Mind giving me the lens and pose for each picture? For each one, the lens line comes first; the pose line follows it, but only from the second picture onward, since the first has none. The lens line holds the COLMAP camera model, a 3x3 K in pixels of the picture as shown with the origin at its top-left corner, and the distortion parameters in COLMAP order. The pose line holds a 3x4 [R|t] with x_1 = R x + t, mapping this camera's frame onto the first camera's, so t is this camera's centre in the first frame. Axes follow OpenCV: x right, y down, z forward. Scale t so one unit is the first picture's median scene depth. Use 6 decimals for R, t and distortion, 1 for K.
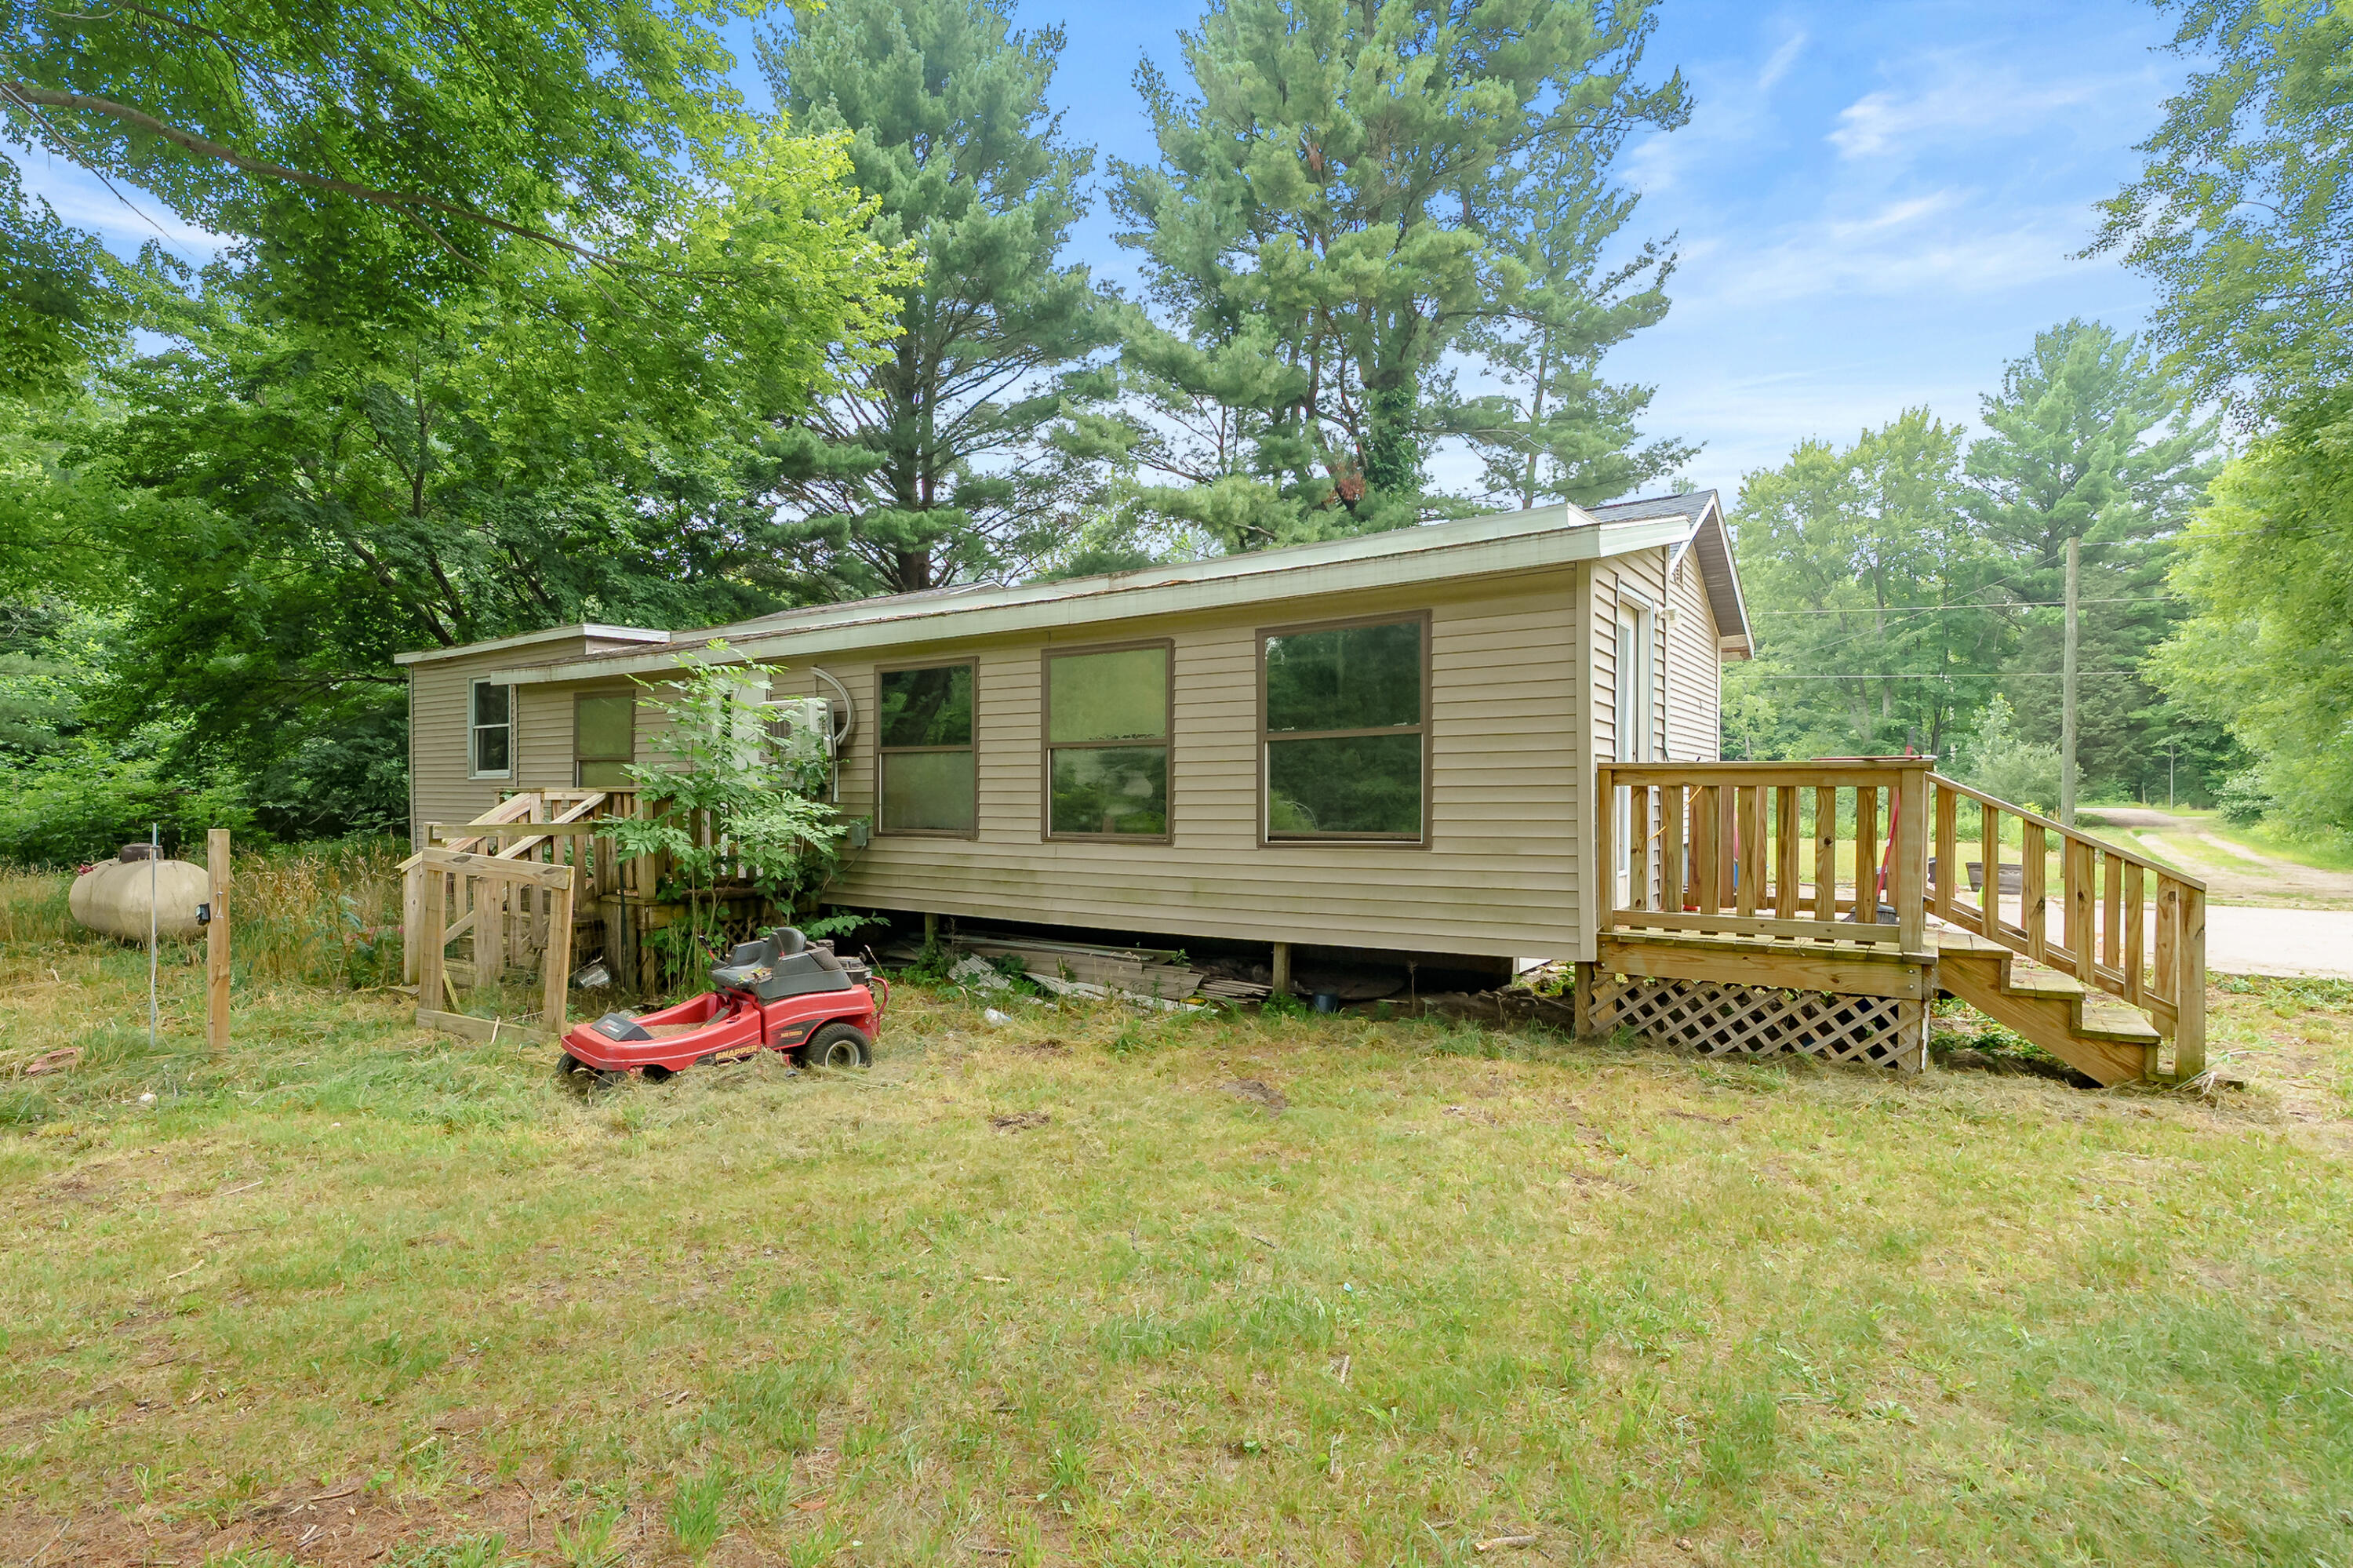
lens RADIAL K [[1067.3, 0, 1176.0], [0, 1067.3, 782.1], [0, 0, 1]] dist [-0.005753, 0.001614]
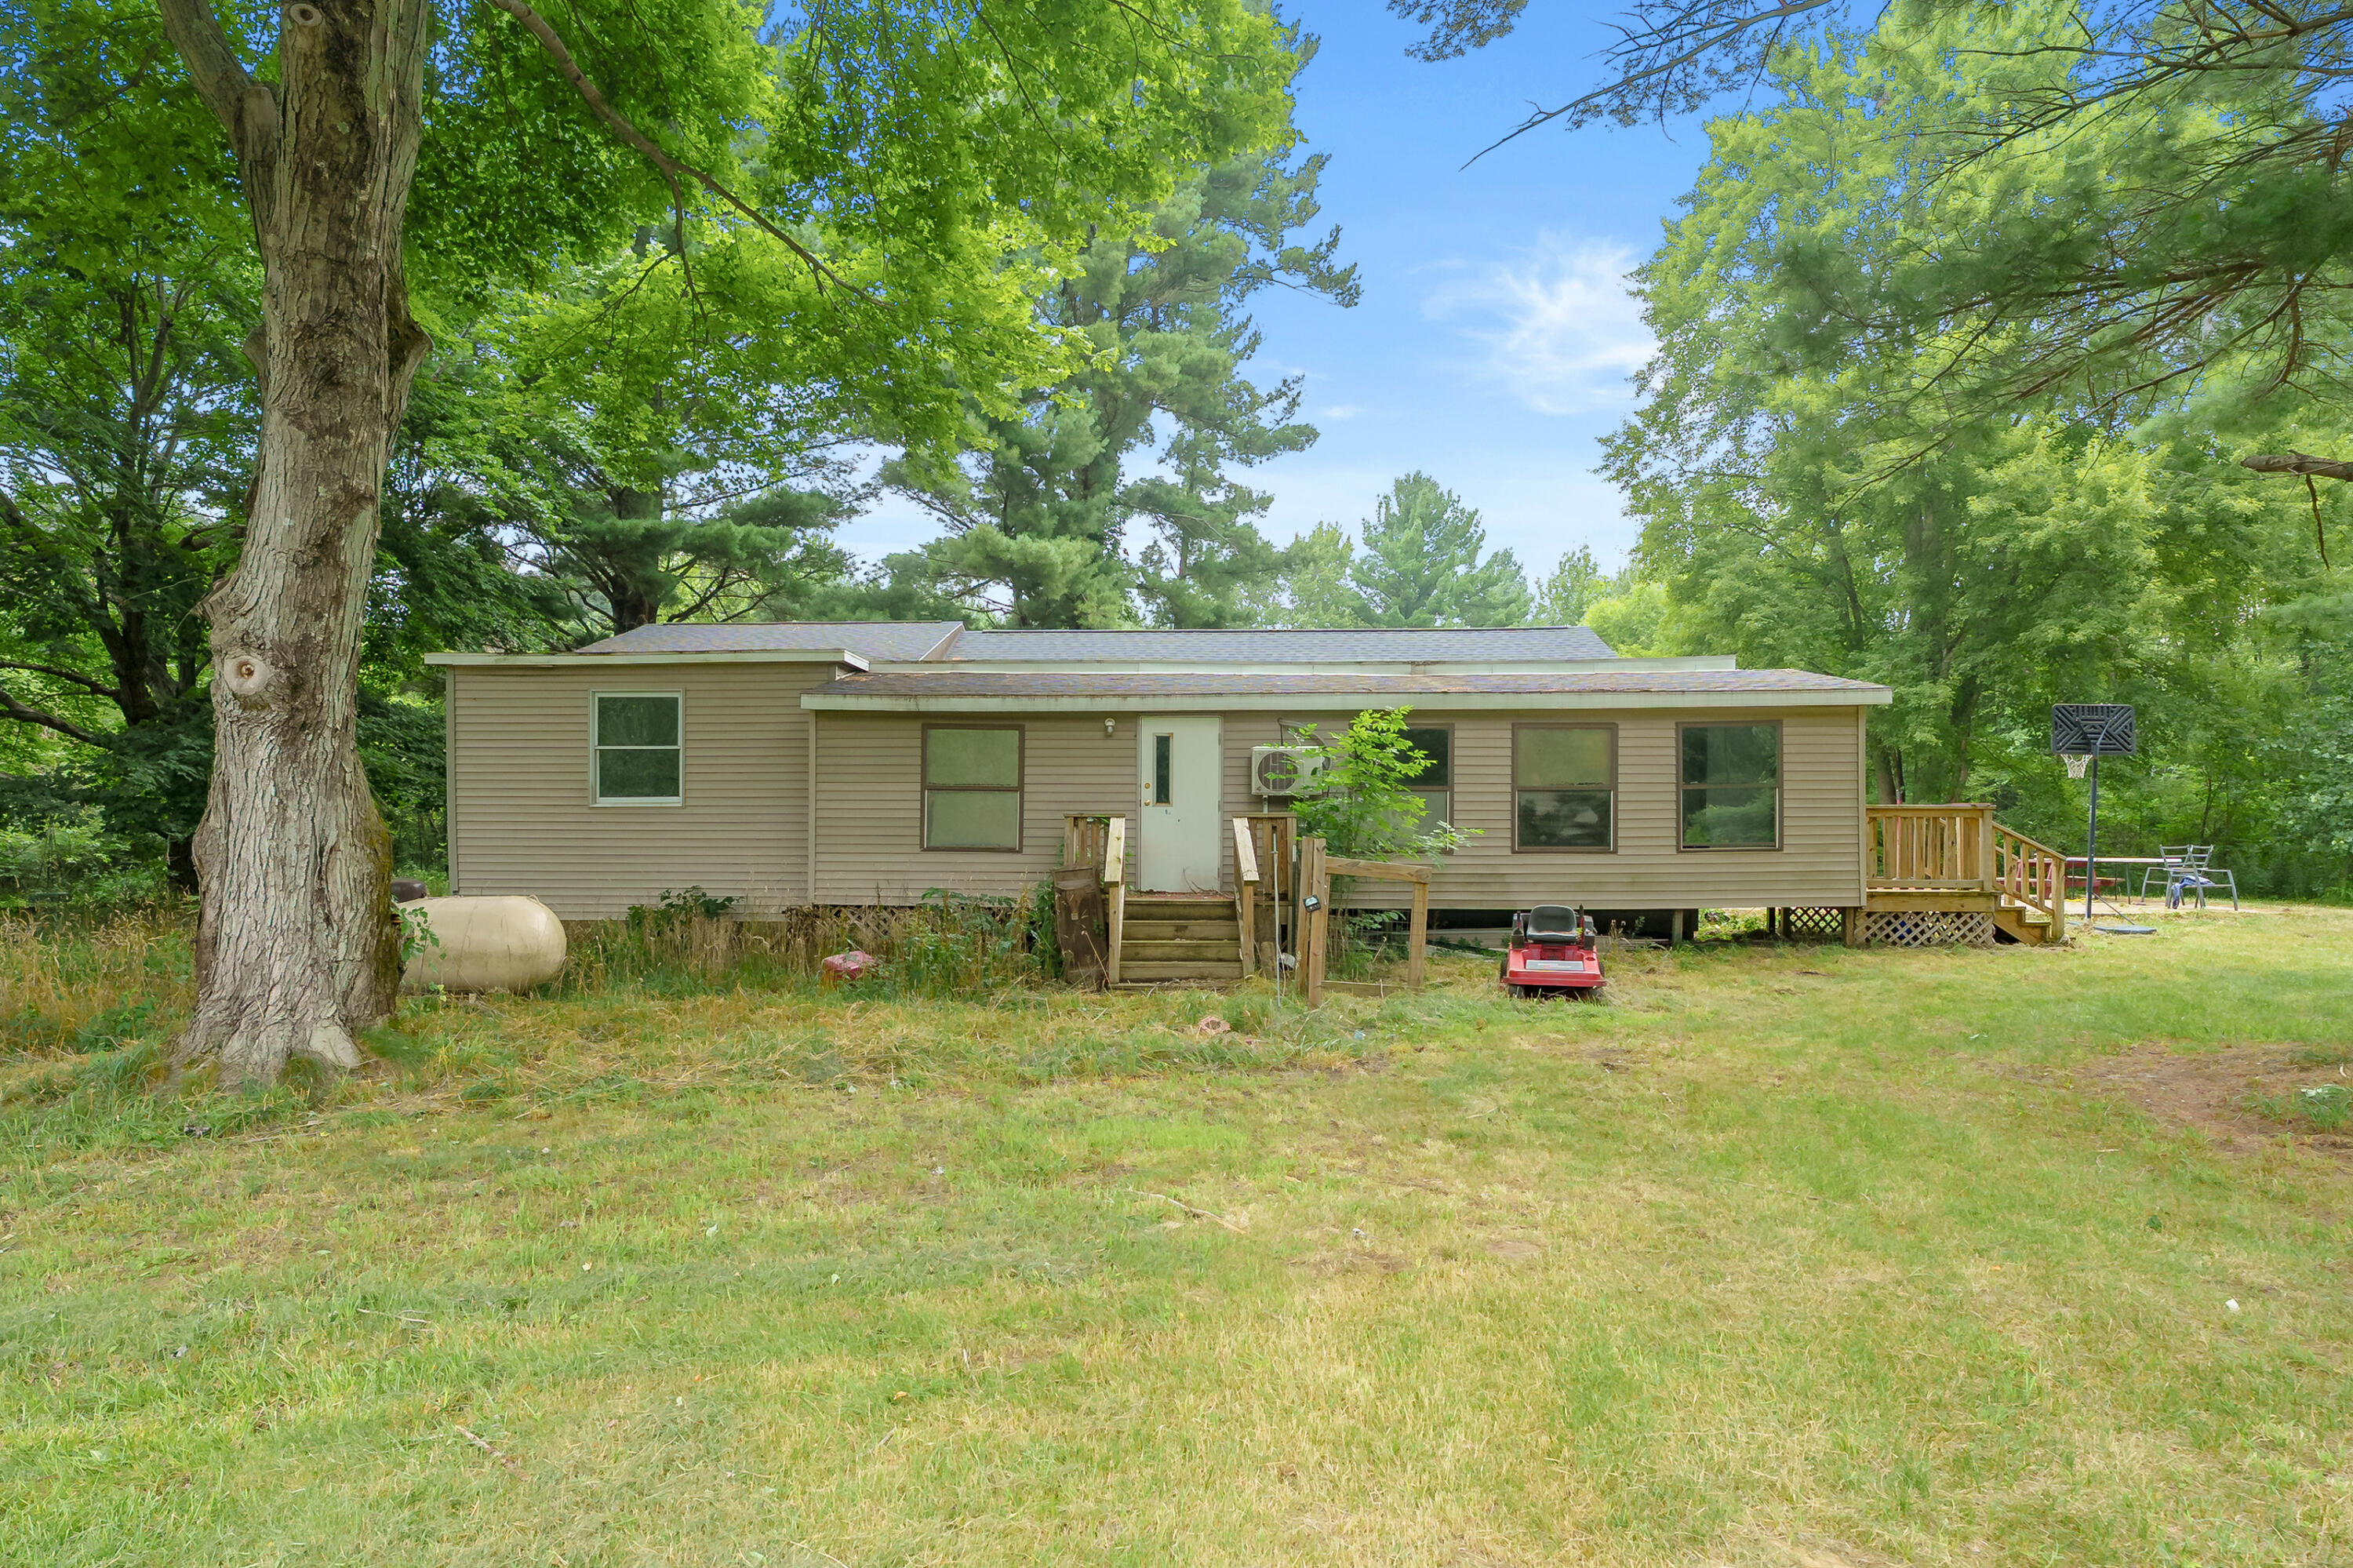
lens RADIAL K [[1146.5, 0, 1175.1], [0, 1146.5, 797.4], [0, 0, 1]] dist [0.006111, 0.000212]
pose [[0.838635, 0.018661, 0.544374, -1.444741], [-0.003898, 0.999593, -0.028260, 0.026144], [-0.544679, 0.021578, 0.838367, -0.071148]]
